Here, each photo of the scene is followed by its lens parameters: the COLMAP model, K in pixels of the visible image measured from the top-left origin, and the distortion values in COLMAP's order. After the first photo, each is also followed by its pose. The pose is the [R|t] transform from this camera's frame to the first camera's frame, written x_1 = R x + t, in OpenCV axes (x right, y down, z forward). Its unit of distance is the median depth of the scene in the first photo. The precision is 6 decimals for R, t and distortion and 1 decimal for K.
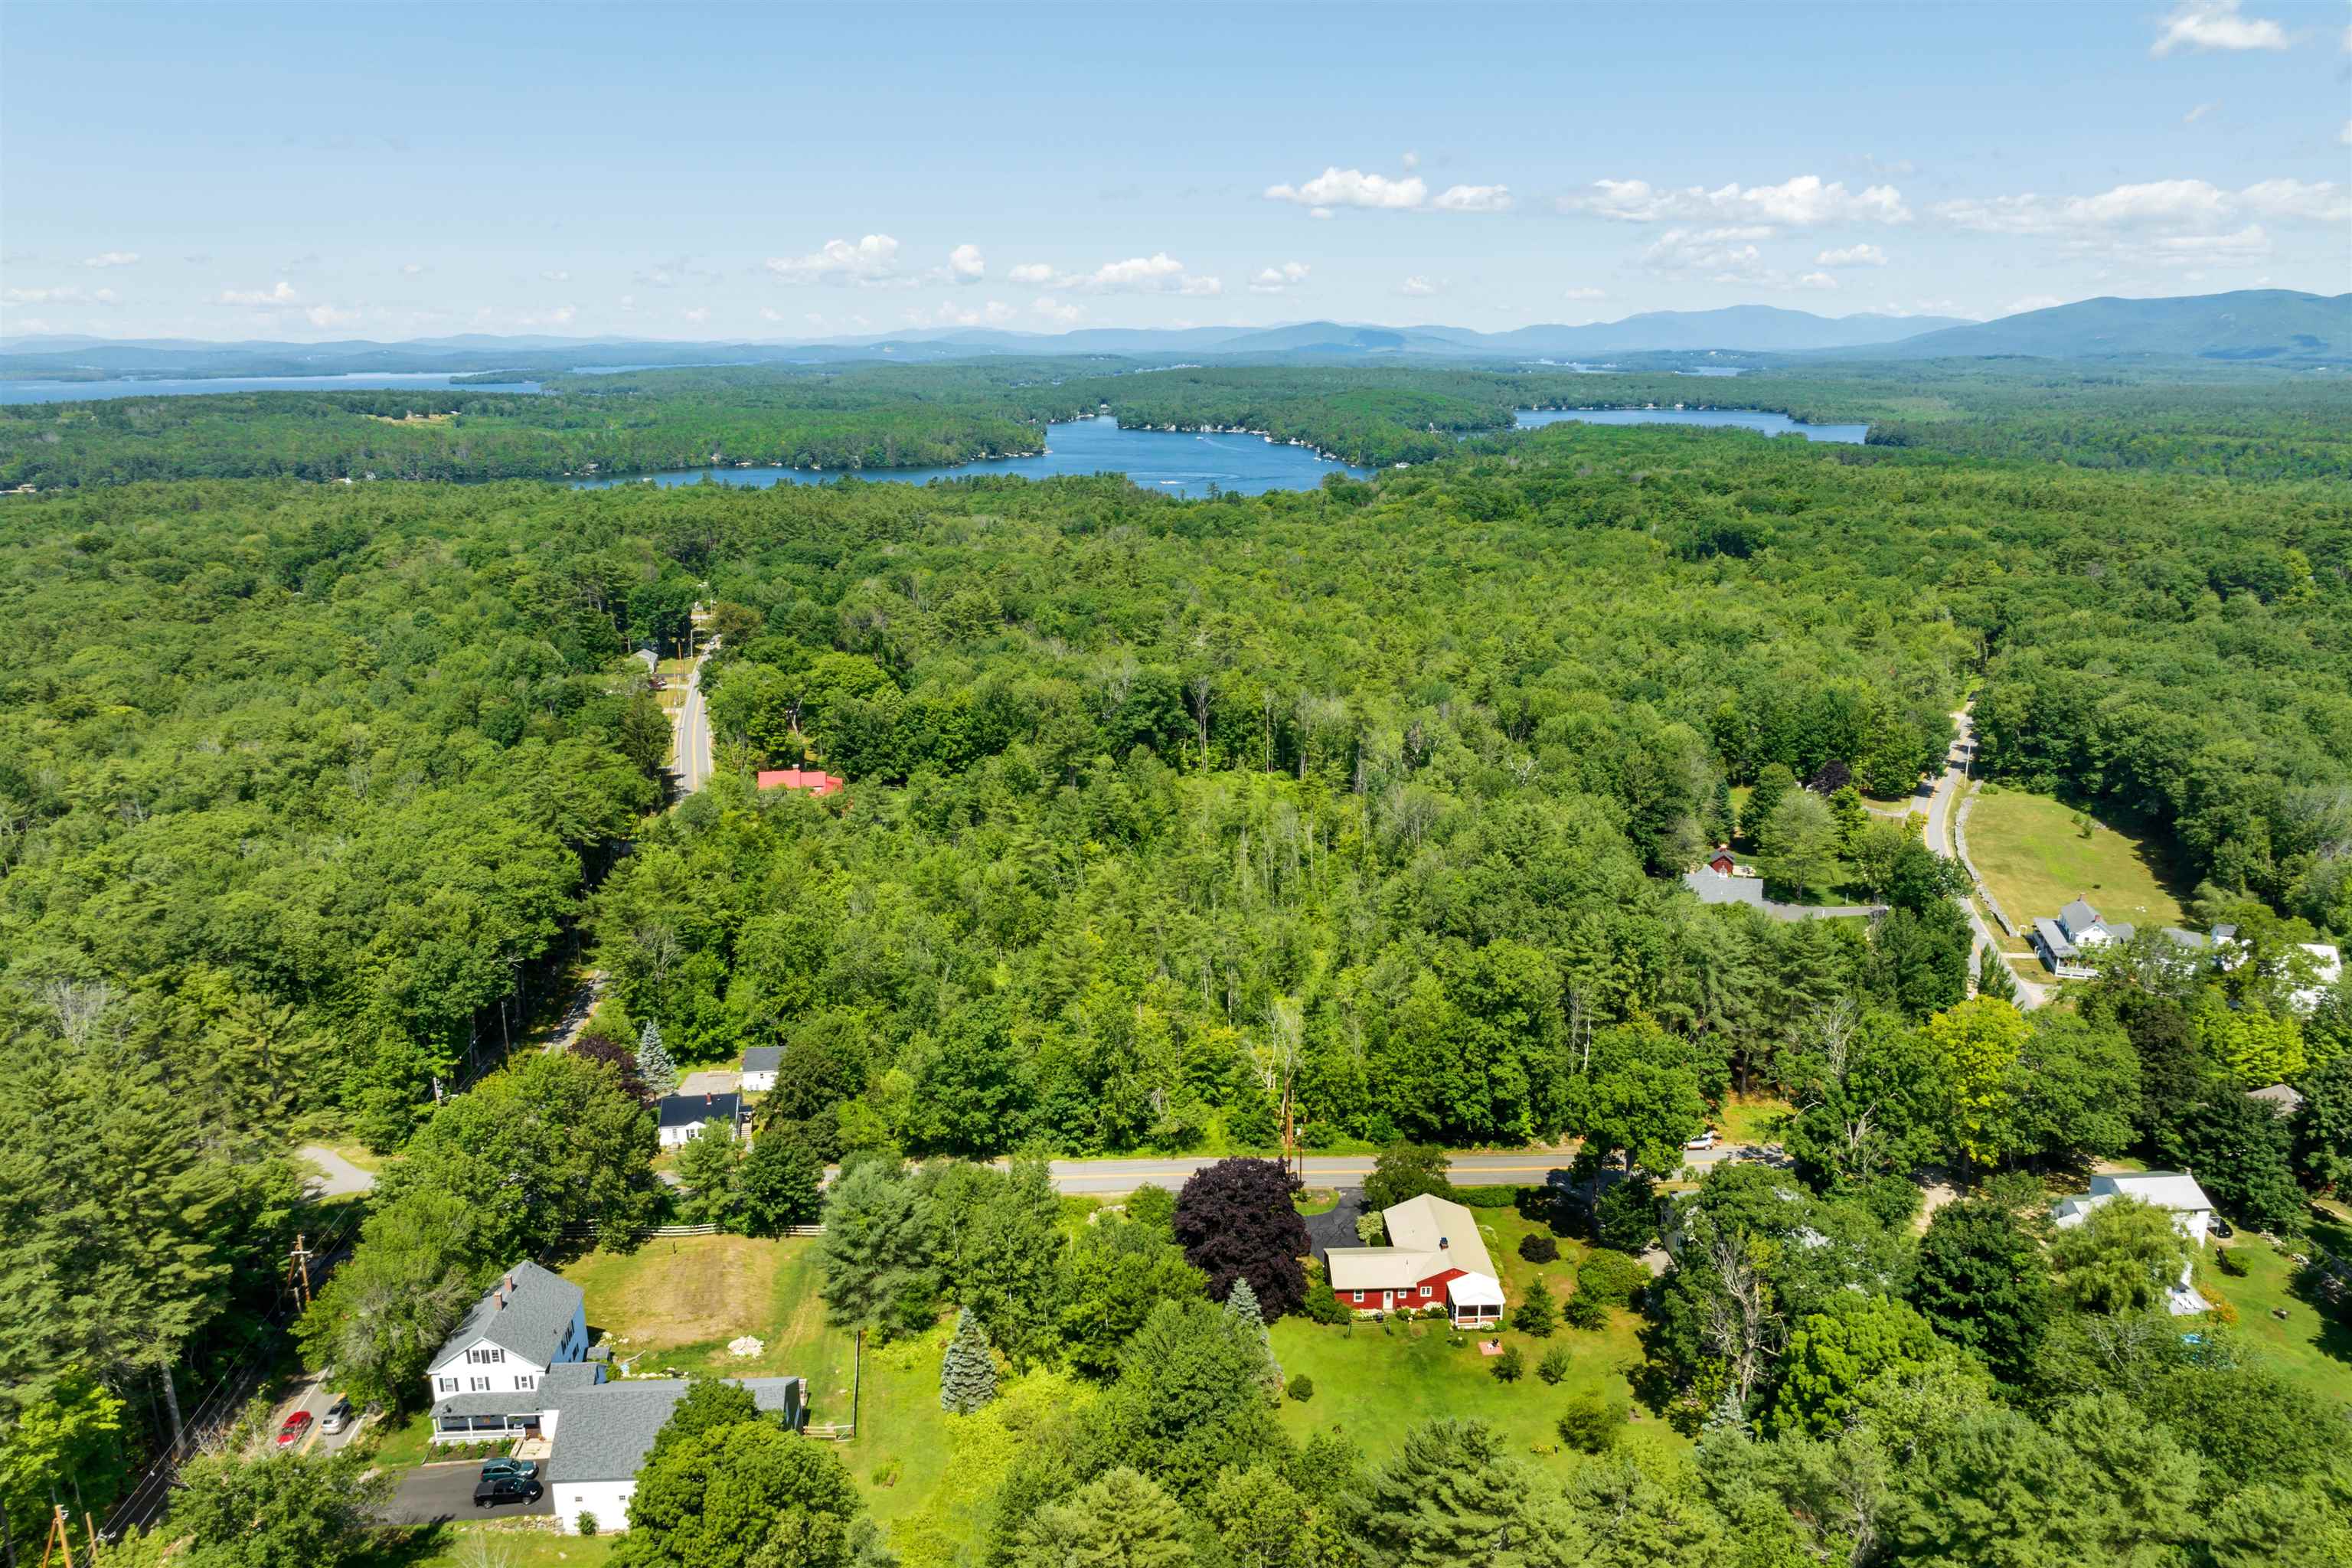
lens RADIAL K [[1655.9, 0, 1175.1], [0, 1655.9, 789.5], [0, 0, 1]] dist [-0.050457, 0.022944]
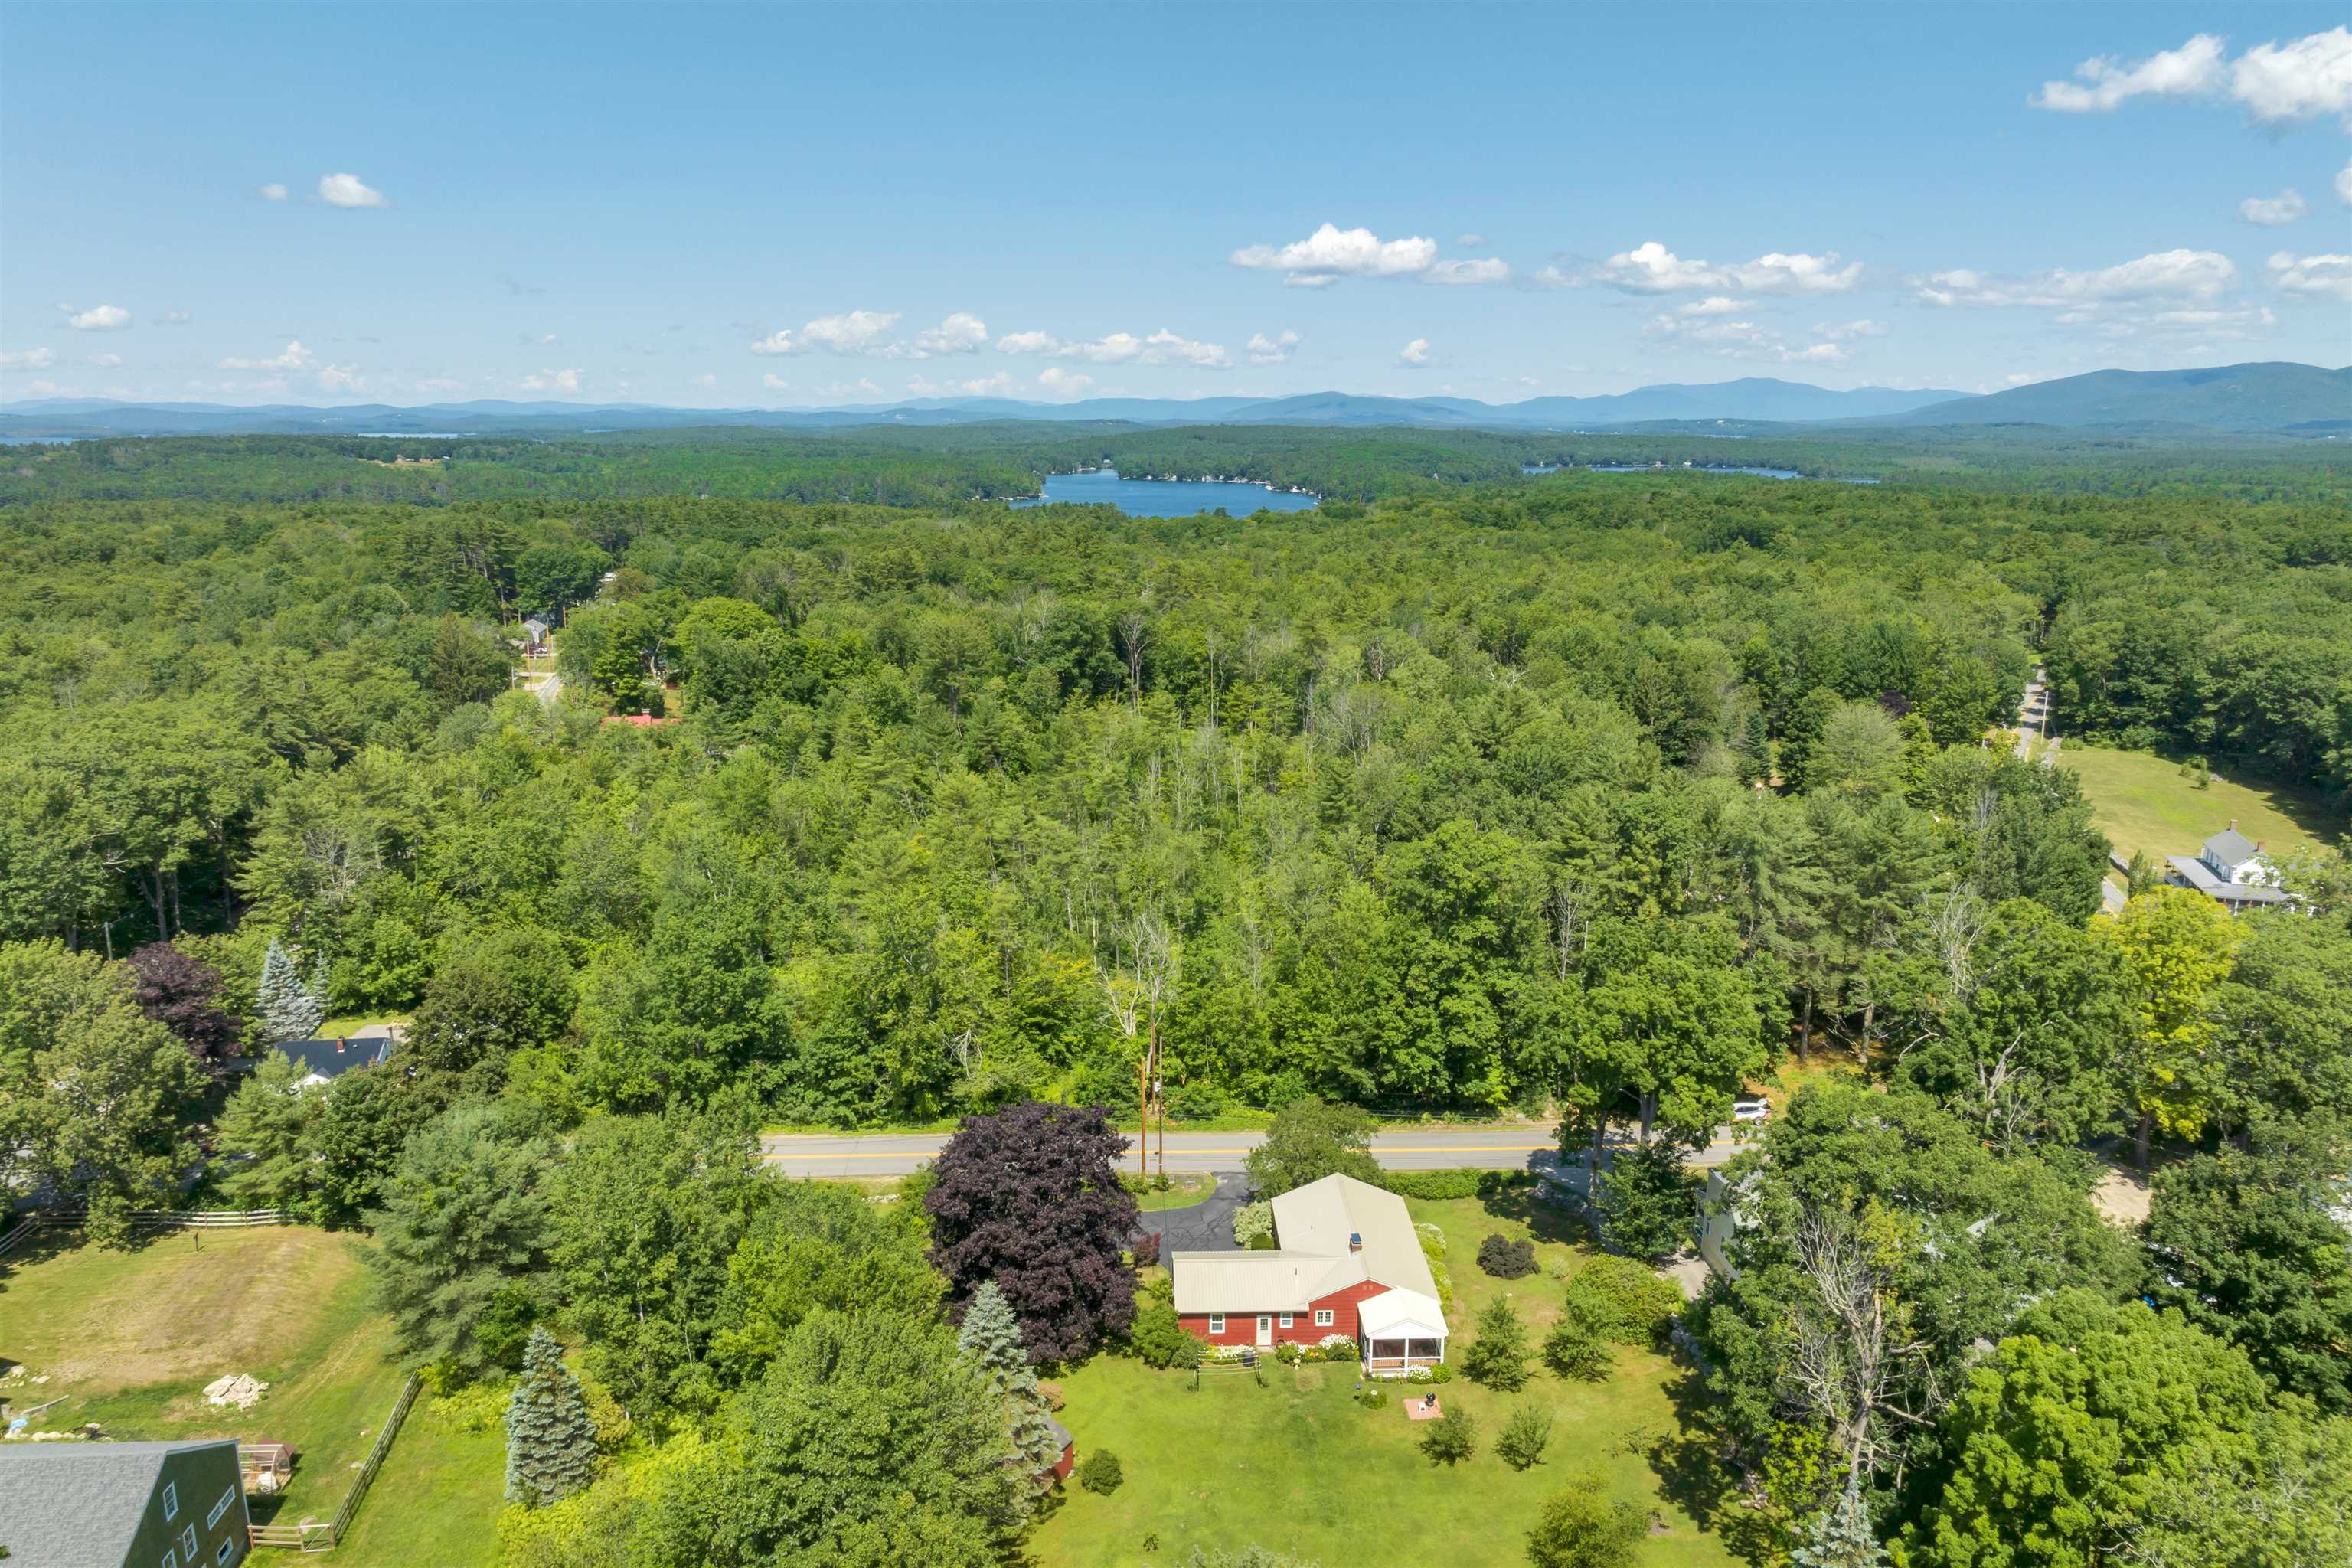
lens RADIAL K [[1655.9, 0, 1170.4], [0, 1655.9, 779.7], [0, 0, 1]] dist [-0.050457, 0.022944]
pose [[0.999953, 0.004732, -0.008428, 0.071034], [-0.005124, 0.998880, -0.047045, 0.094043], [0.008196, 0.047086, 0.998857, 0.262700]]
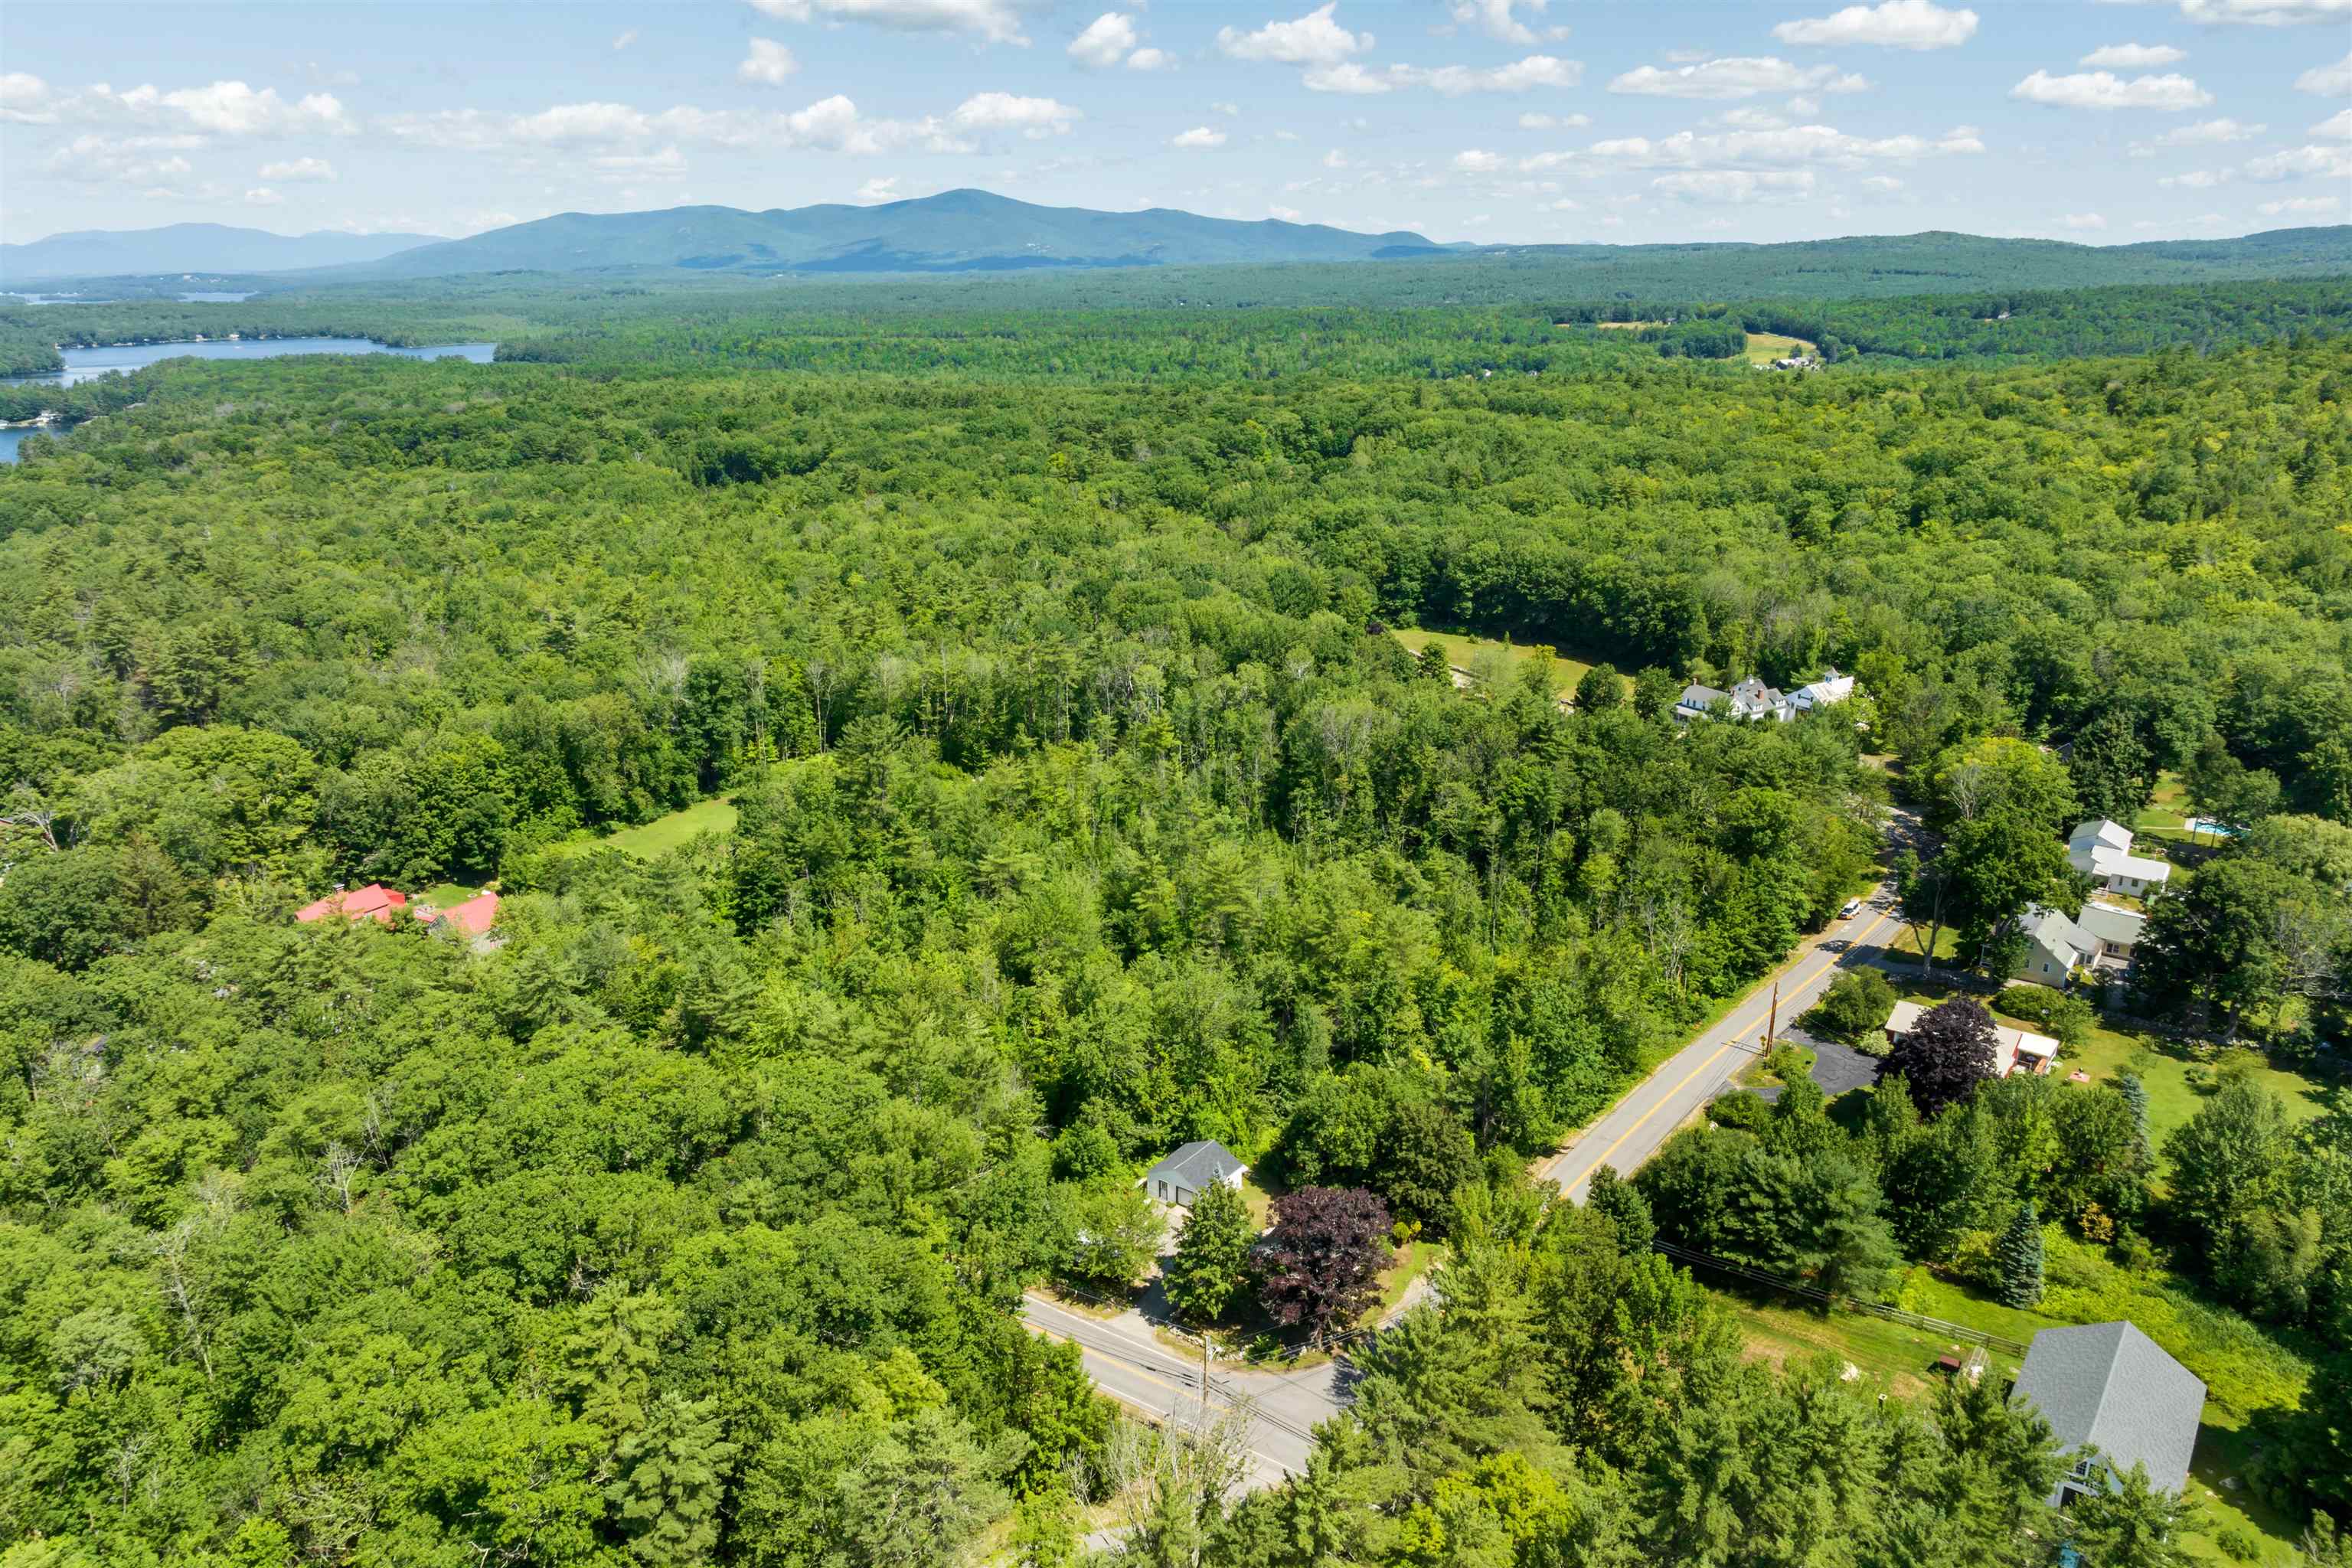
lens RADIAL K [[1655.9, 0, 1181.9], [0, 1655.9, 789.5], [0, 0, 1]] dist [-0.050457, 0.022944]
pose [[0.655857, -0.234022, 0.717694, -0.775793], [0.200287, 0.970605, 0.133459, -0.124062], [-0.727830, 0.056215, 0.683450, 0.455758]]
